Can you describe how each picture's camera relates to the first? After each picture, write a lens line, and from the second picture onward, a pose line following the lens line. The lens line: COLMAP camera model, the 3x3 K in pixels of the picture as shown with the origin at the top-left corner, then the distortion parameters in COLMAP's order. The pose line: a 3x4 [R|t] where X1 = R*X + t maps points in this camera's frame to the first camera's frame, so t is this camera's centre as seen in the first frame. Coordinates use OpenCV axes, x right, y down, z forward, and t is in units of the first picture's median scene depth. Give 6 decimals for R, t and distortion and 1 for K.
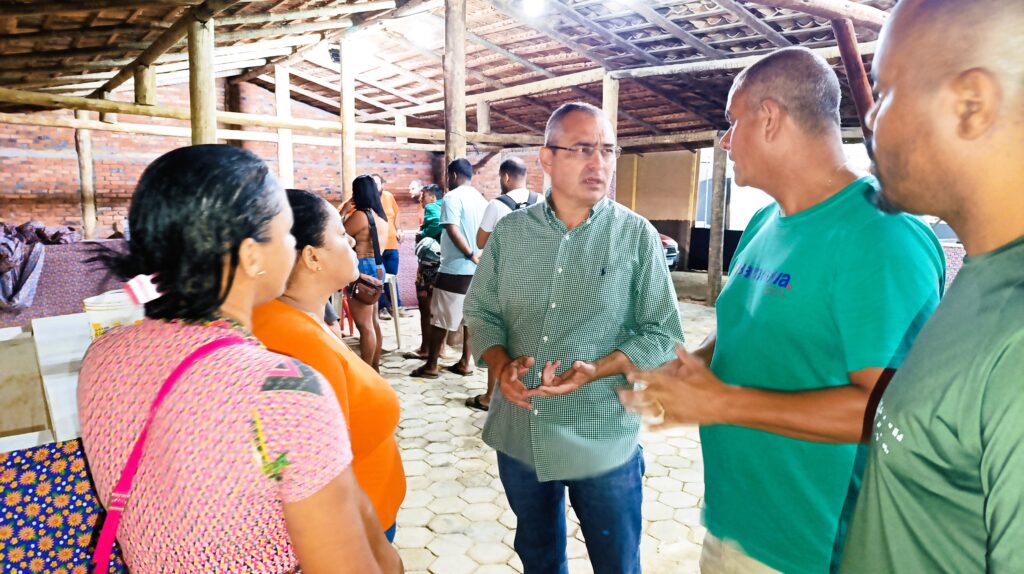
lens RADIAL K [[717.7, 0, 516.1], [0, 717.7, 288.3], [0, 0, 1]] dist [0.098282, -0.046816]
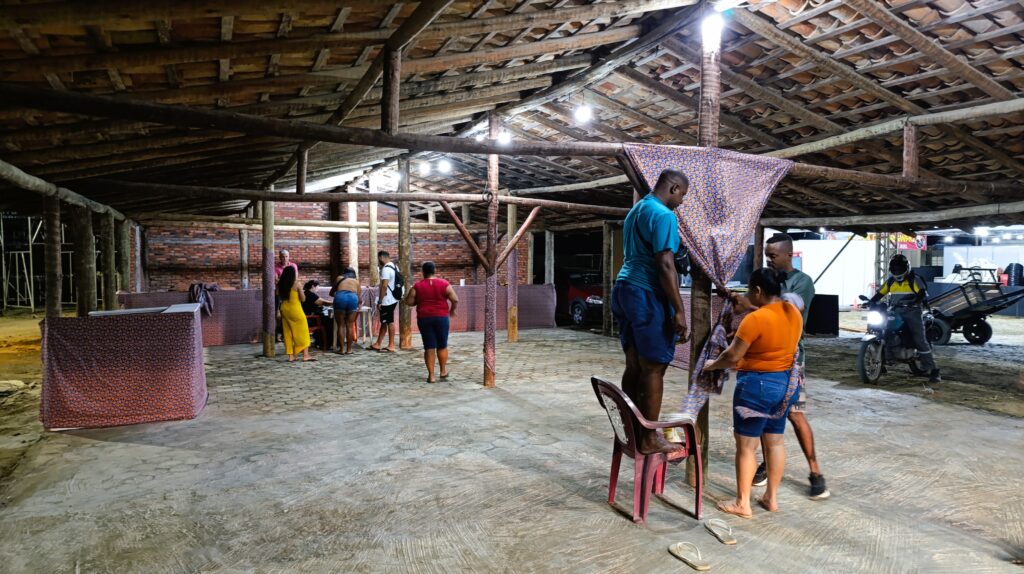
lens RADIAL K [[675.7, 0, 512.0], [0, 675.7, 287.0], [0, 0, 1]] dist [0.001775, 0.000254]
pose [[0.981714, 0.003231, -0.190334, 0.397590], [-0.020774, 0.995703, -0.090247, 0.059286], [0.189225, 0.092551, 0.977562, -0.477096]]
